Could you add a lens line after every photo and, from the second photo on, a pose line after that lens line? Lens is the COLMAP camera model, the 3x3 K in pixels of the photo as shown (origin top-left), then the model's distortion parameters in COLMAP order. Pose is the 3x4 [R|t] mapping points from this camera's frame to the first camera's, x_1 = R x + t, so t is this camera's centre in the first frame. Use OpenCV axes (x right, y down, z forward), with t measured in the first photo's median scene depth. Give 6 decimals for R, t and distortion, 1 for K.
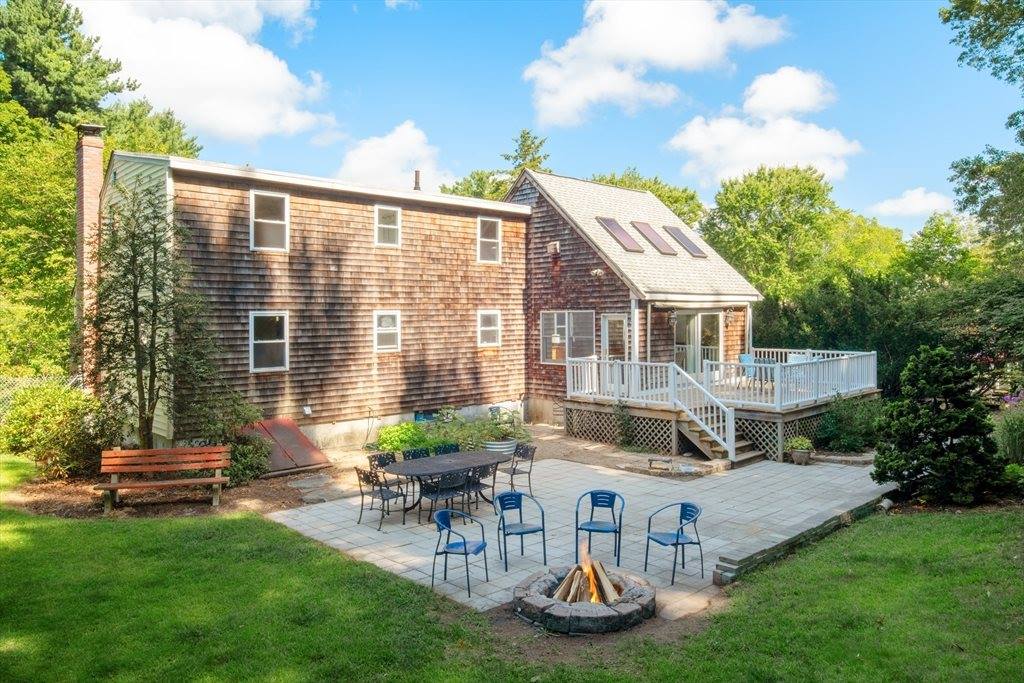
lens RADIAL K [[727.0, 0, 512.0], [0, 727.0, 341.5], [0, 0, 1]] dist [-0.002196, 0.000122]
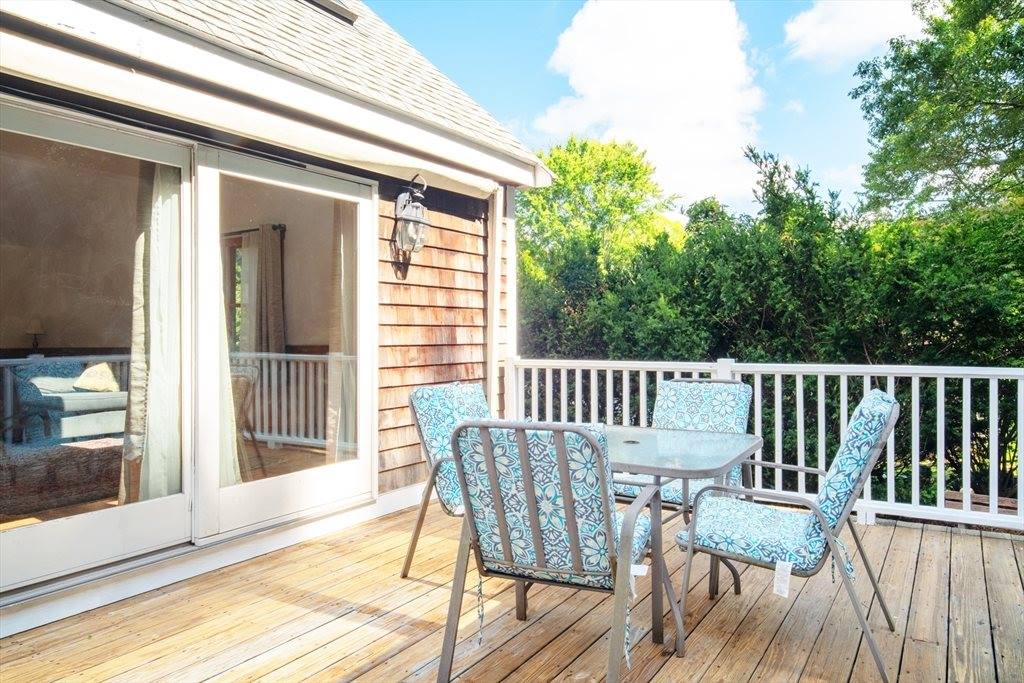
lens RADIAL K [[727.0, 0, 512.0], [0, 727.0, 341.5], [0, 0, 1]] dist [-0.002196, 0.000122]
pose [[0.970876, 0.003187, 0.239559, 0.306203], [0.003558, 0.999609, -0.027716, 0.012022], [-0.239554, 0.027761, 0.970486, 0.852688]]
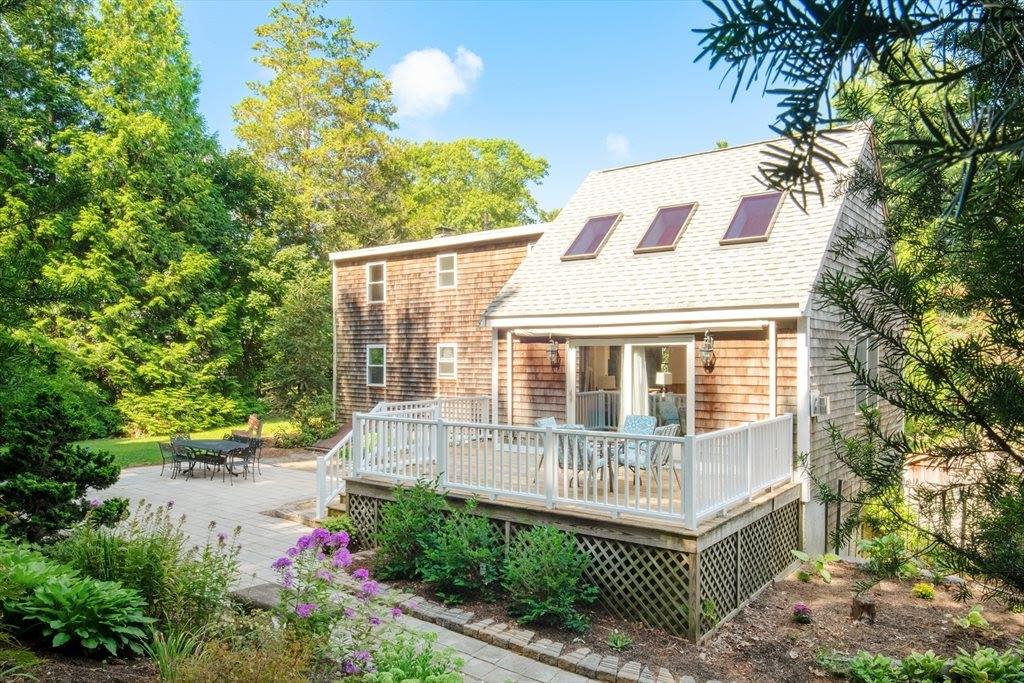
lens RADIAL K [[727.0, 0, 512.0], [0, 727.0, 341.5], [0, 0, 1]] dist [-0.002196, 0.000122]
pose [[0.130294, -0.006726, -0.991453, 0.915711], [-0.032499, 0.999411, -0.011051, -0.032855], [0.990943, 0.033661, 0.129999, 0.872880]]
